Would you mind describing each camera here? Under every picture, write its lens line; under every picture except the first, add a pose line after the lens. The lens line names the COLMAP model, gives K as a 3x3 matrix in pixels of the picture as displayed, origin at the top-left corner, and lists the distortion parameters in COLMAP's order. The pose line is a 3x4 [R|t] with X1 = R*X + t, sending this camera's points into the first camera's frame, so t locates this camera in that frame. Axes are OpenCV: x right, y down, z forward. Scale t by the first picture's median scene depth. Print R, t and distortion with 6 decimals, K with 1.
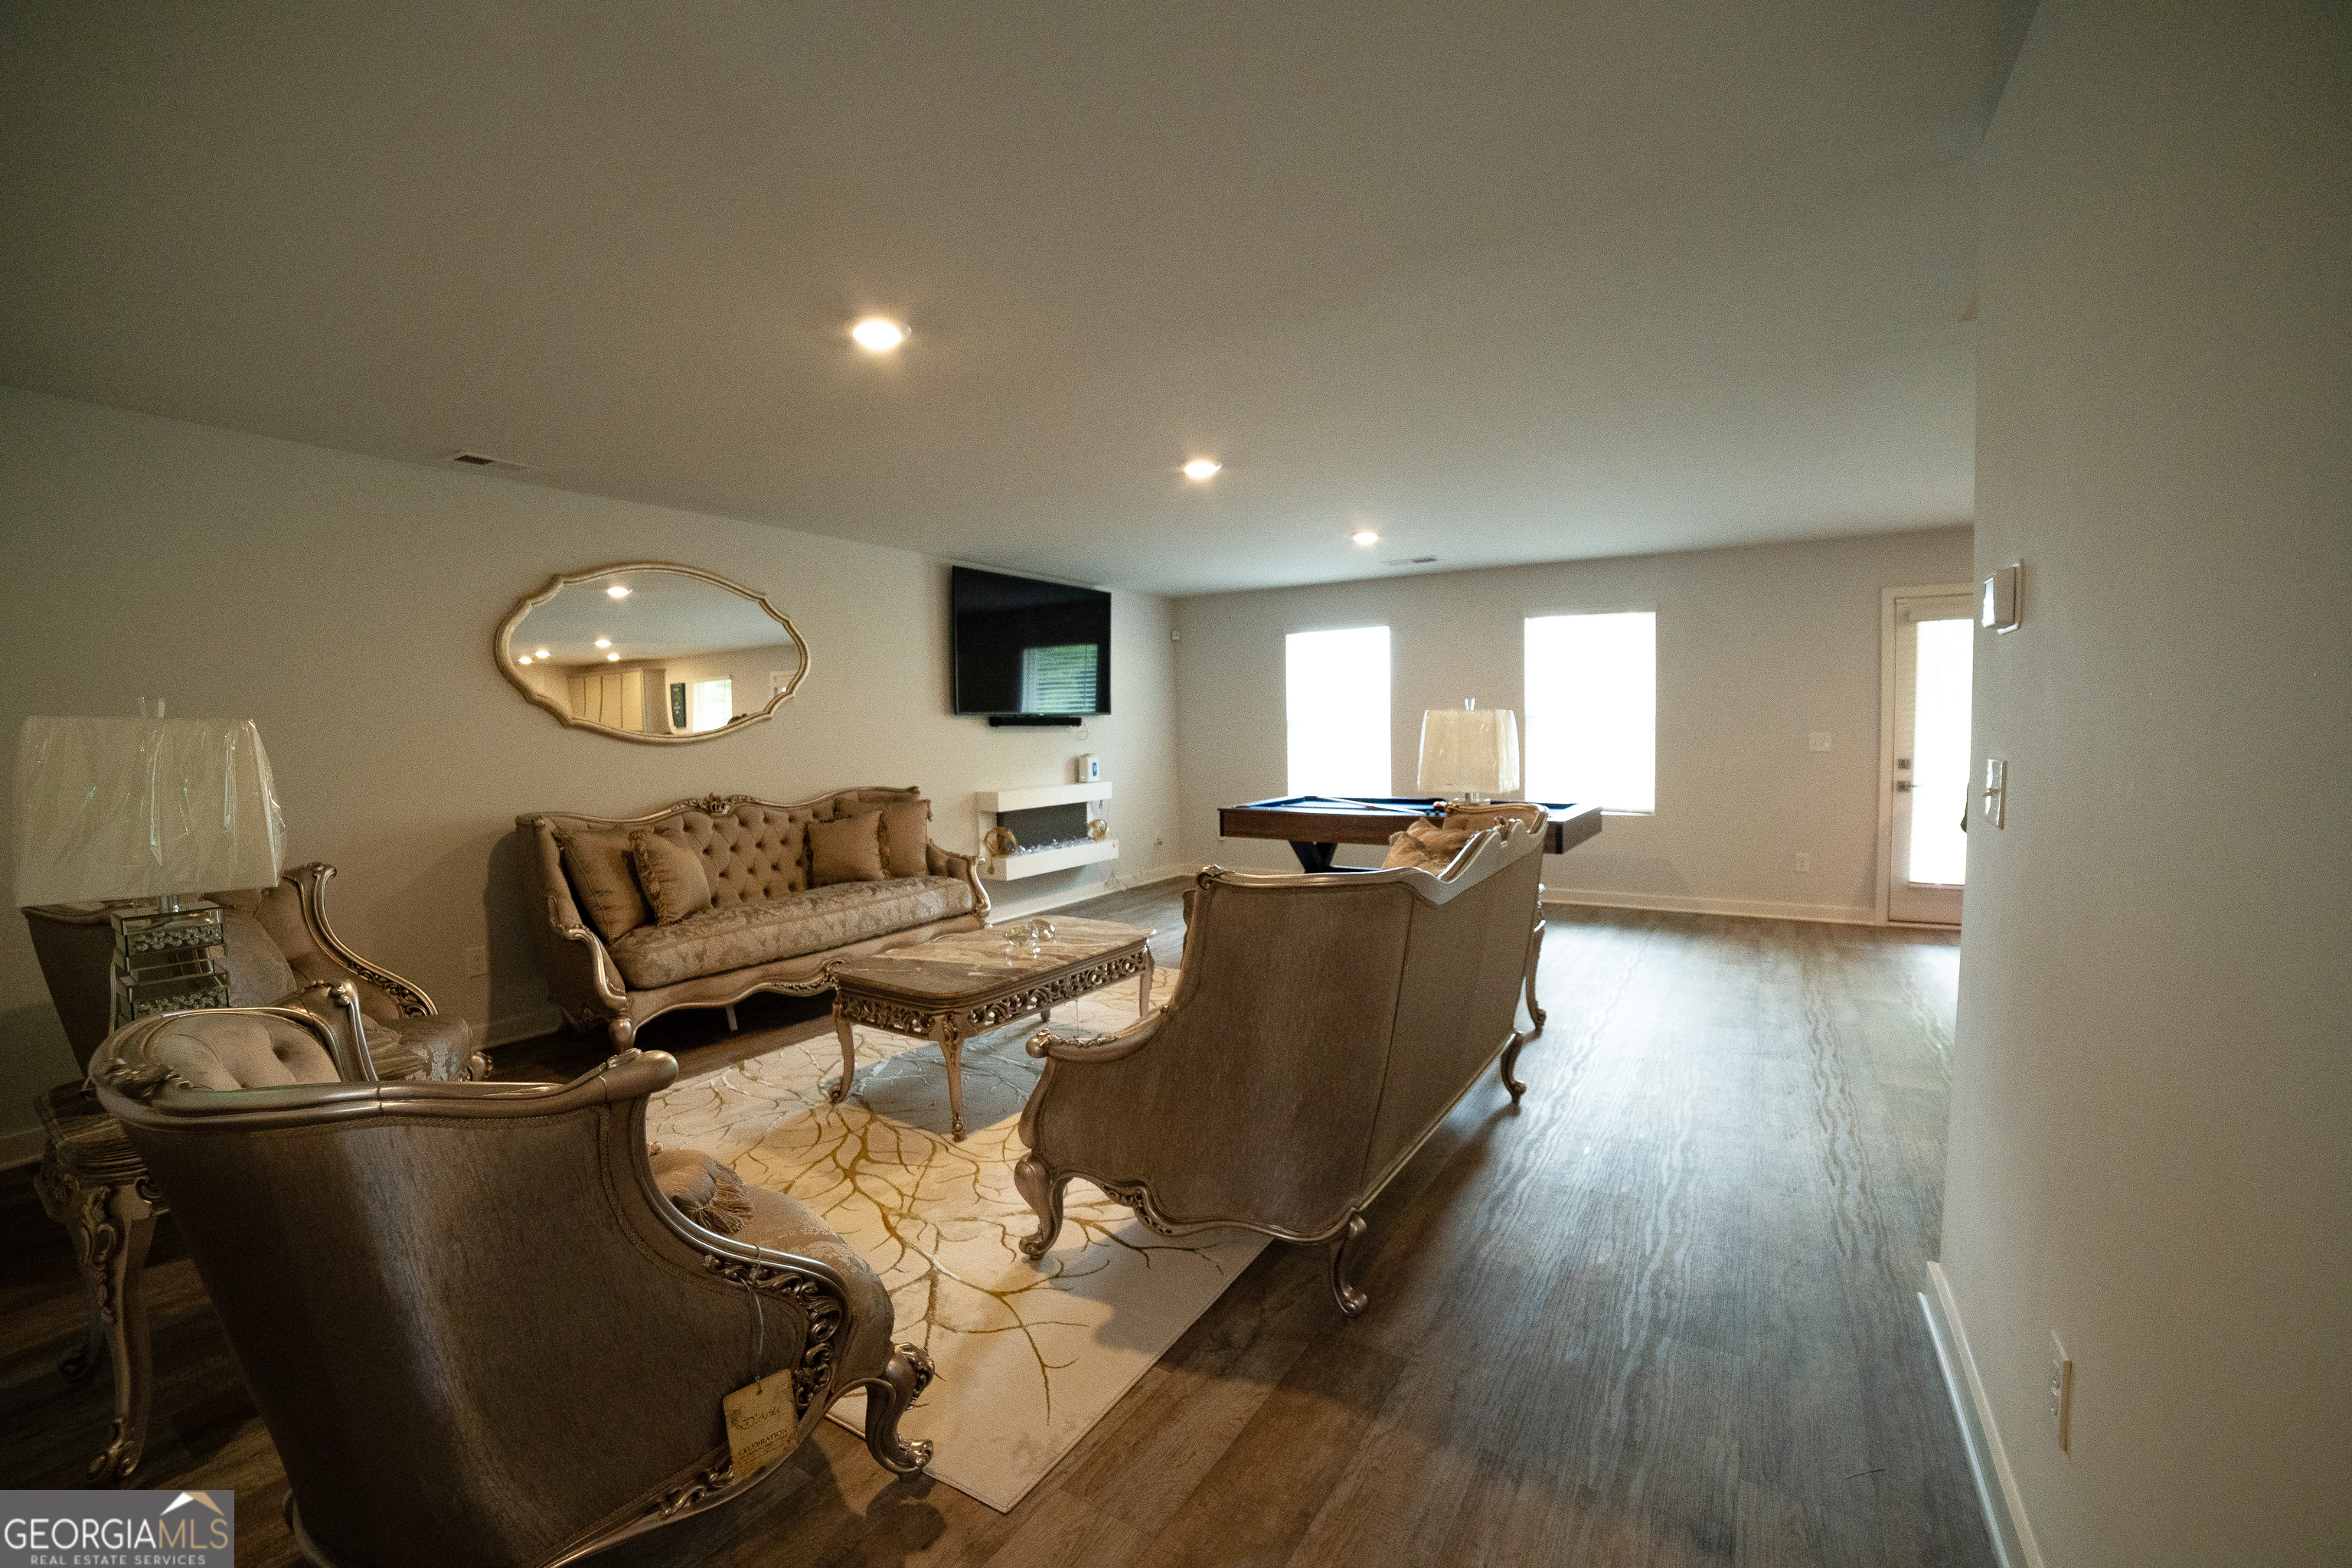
lens RADIAL K [[952.9, 0, 1173.3], [0, 952.9, 785.4], [0, 0, 1]] dist [-0.100670, 0.032003]
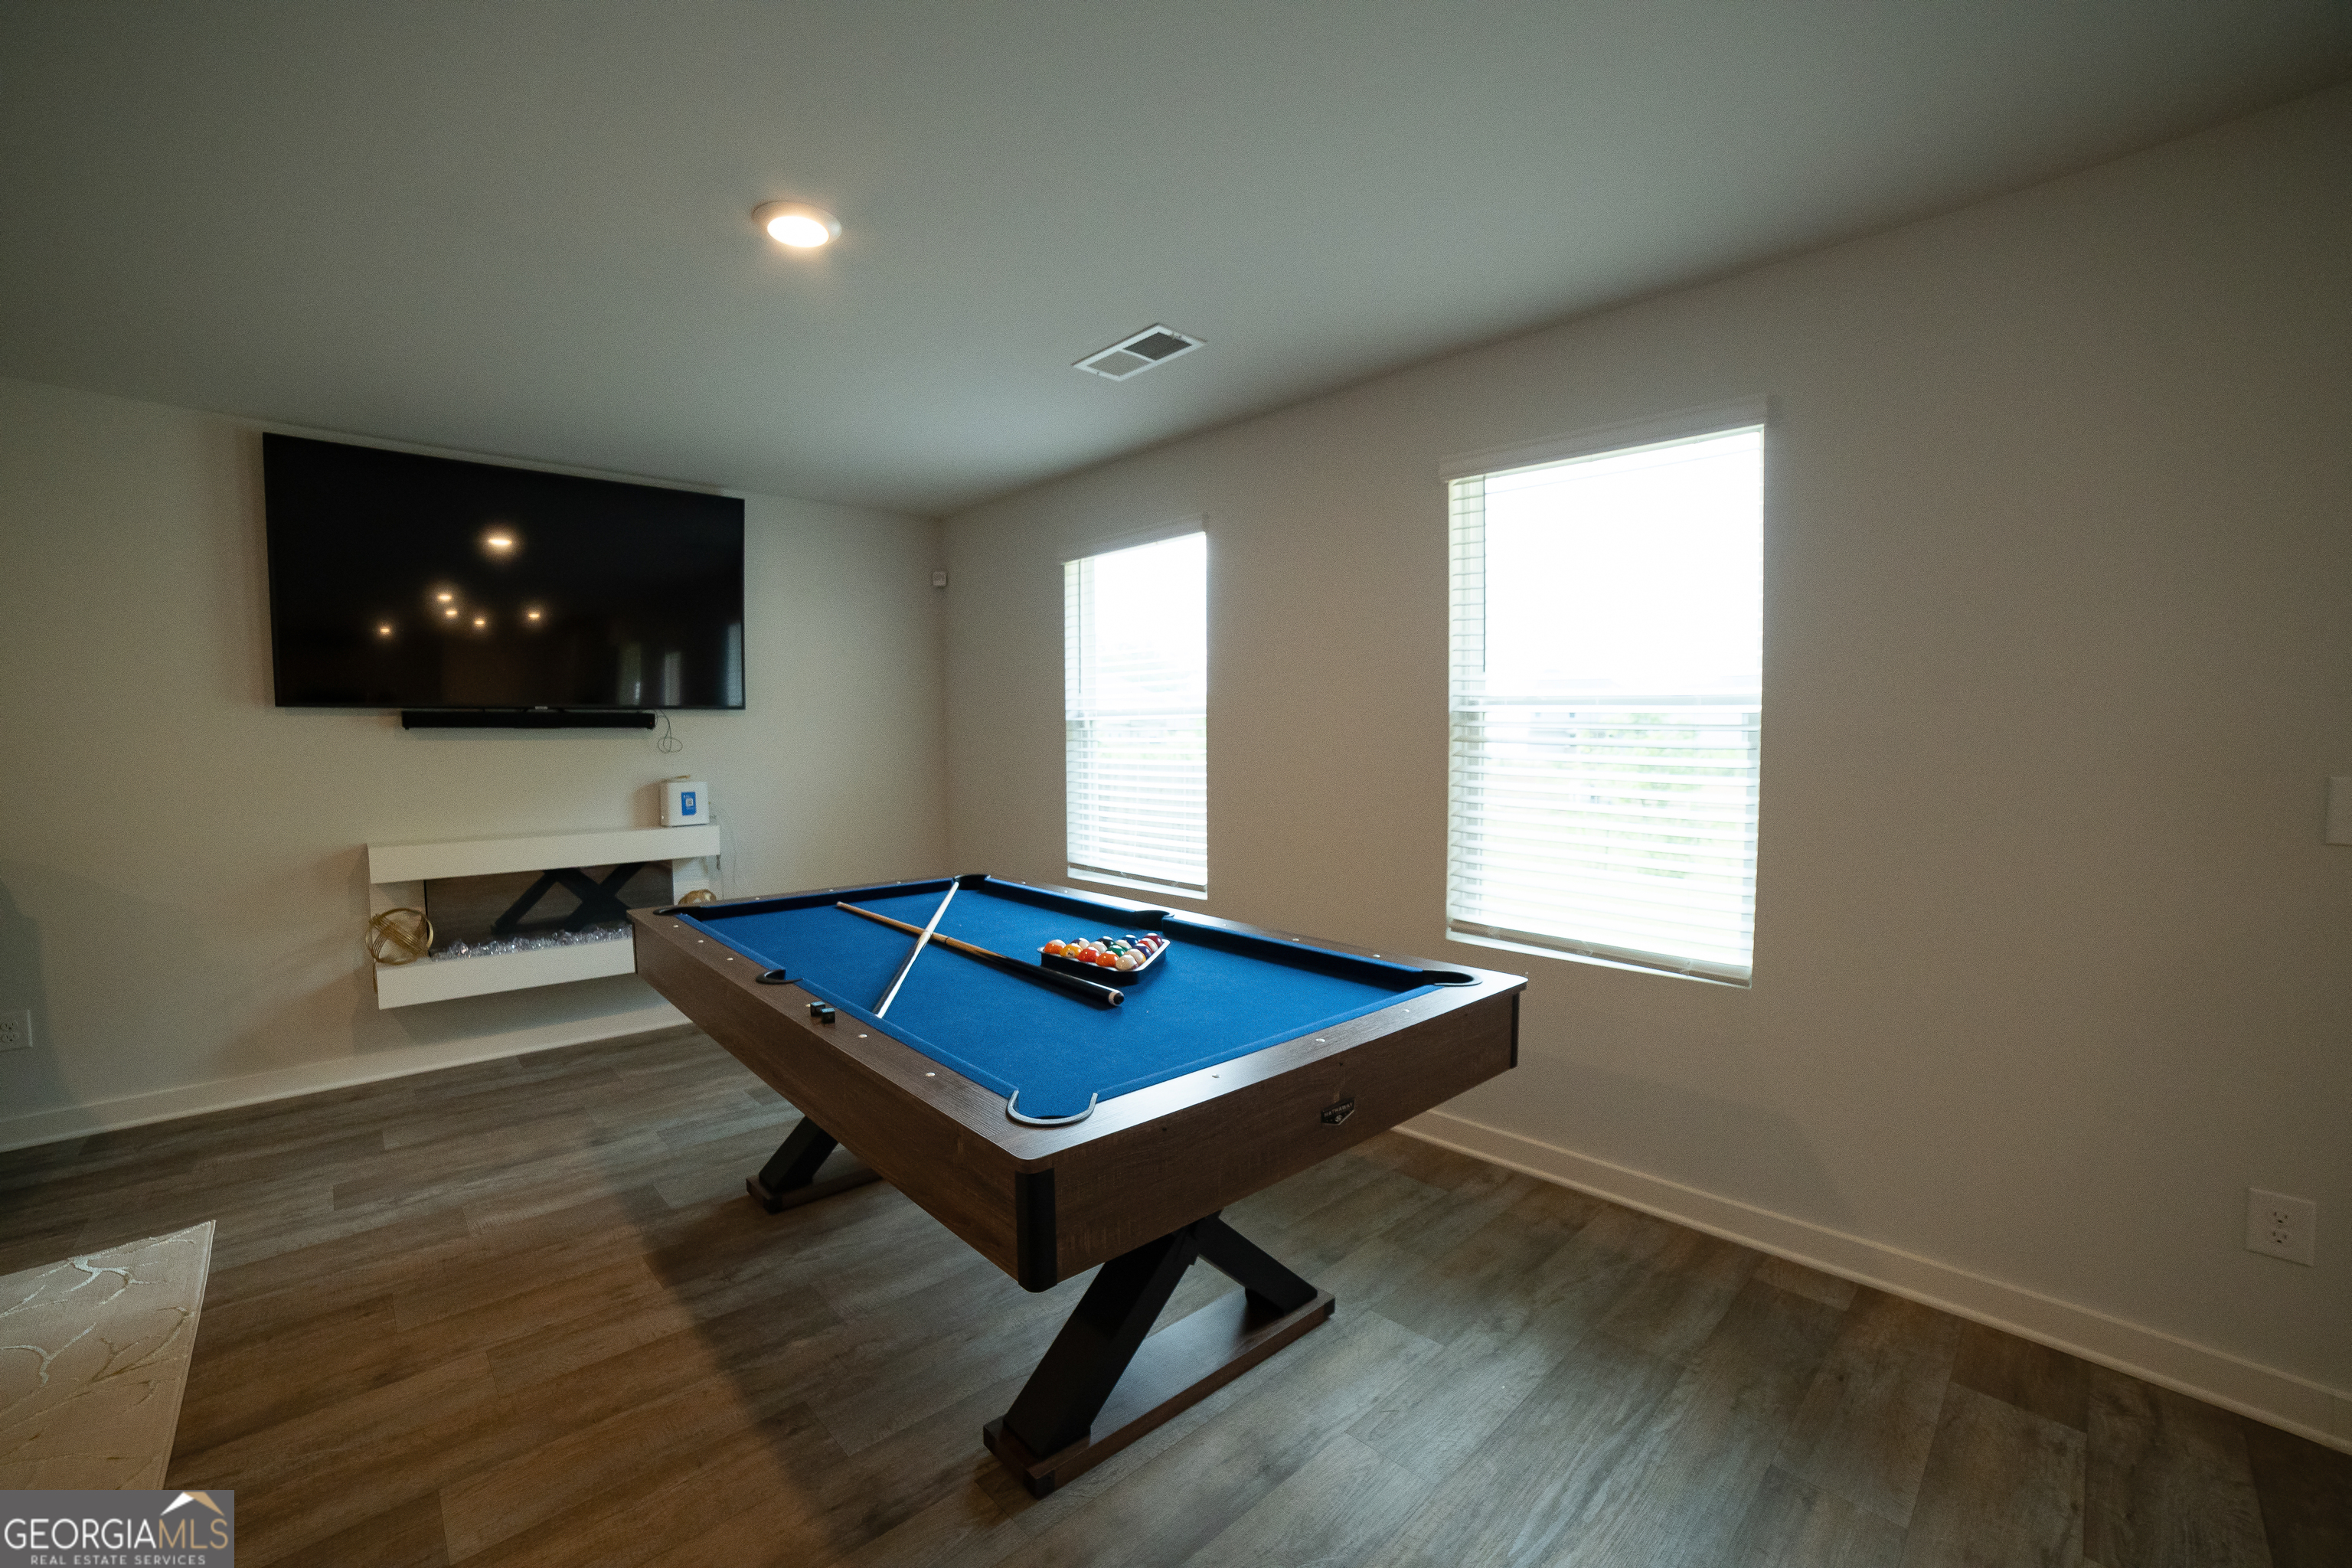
lens RADIAL K [[952.9, 0, 1173.3], [0, 952.9, 785.4], [0, 0, 1]] dist [-0.100670, 0.032003]
pose [[0.965086, 0.031341, -0.260051, 0.351338], [-0.029385, 0.999503, 0.011408, -0.043529], [0.260279, -0.003368, 0.965528, 0.535935]]
